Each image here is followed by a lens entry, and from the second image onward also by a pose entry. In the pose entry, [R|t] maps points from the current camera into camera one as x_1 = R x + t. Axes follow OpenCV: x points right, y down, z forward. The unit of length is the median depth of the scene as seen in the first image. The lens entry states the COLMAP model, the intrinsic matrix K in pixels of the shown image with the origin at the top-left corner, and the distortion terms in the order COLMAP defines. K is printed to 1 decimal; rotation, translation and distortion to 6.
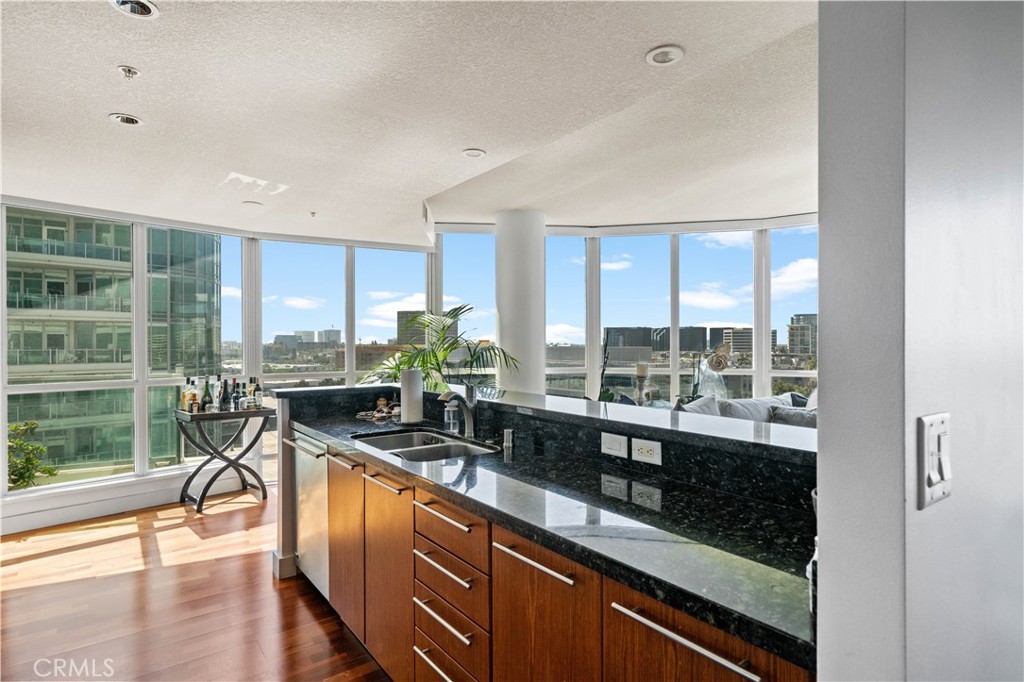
lens RADIAL K [[530.3, 0, 513.7], [0, 530.3, 344.4], [0, 0, 1]] dist [0.003987, -0.000034]
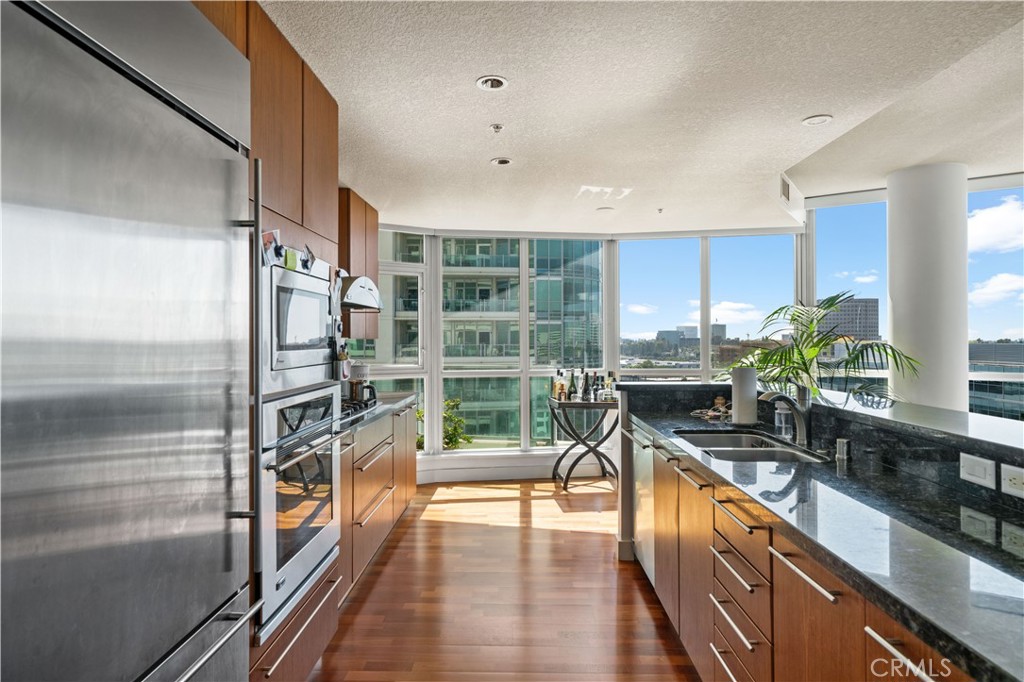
lens RADIAL K [[581.3, 0, 515.3], [0, 581.3, 338.3], [0, 0, 1]] dist [0.006498, 0.001196]
pose [[0.789037, -0.001852, -0.614342, 0.094087], [-0.000552, 0.999993, -0.003724, 0.000427], [0.614345, 0.003277, 0.789031, -0.043025]]
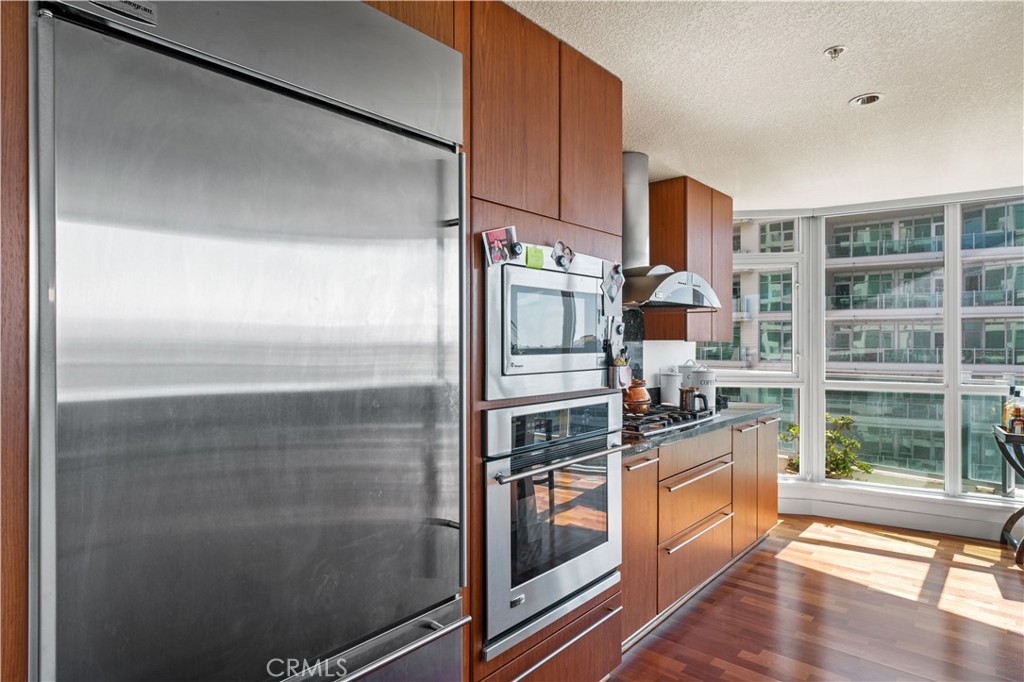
lens RADIAL K [[581.3, 0, 516.8], [0, 581.3, 342.5], [0, 0, 1]] dist [0.006498, 0.001196]
pose [[0.214283, 0.001222, -0.976771, 0.086995], [-0.003148, 0.999995, 0.000561, -0.000657], [0.976767, 0.002955, 0.214285, 0.128004]]
